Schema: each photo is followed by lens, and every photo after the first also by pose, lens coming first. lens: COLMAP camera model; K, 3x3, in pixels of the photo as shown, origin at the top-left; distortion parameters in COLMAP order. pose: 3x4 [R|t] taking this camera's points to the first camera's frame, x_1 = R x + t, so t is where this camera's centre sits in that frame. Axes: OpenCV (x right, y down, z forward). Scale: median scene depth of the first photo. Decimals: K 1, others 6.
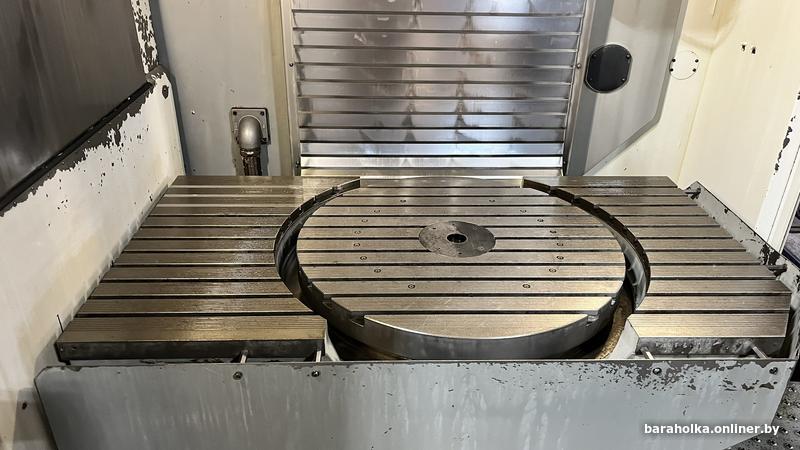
lens RADIAL K [[601.7, 0, 395.0], [0, 601.7, 229.7], [0, 0, 1]] dist [0.069786, -0.091356]
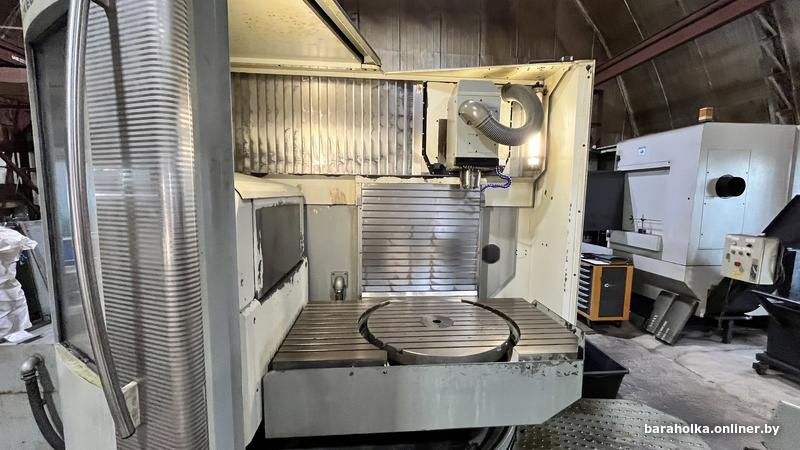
lens RADIAL K [[321.8, 0, 400.0], [0, 321.8, 225.0], [0, 0, 1]] dist [-0.005897, 0.000088]
pose [[0.998459, -0.006179, 0.055141, -0.086167], [0.026938, 0.922785, -0.384373, 0.120379], [-0.048508, 0.385266, 0.921530, -0.221019]]
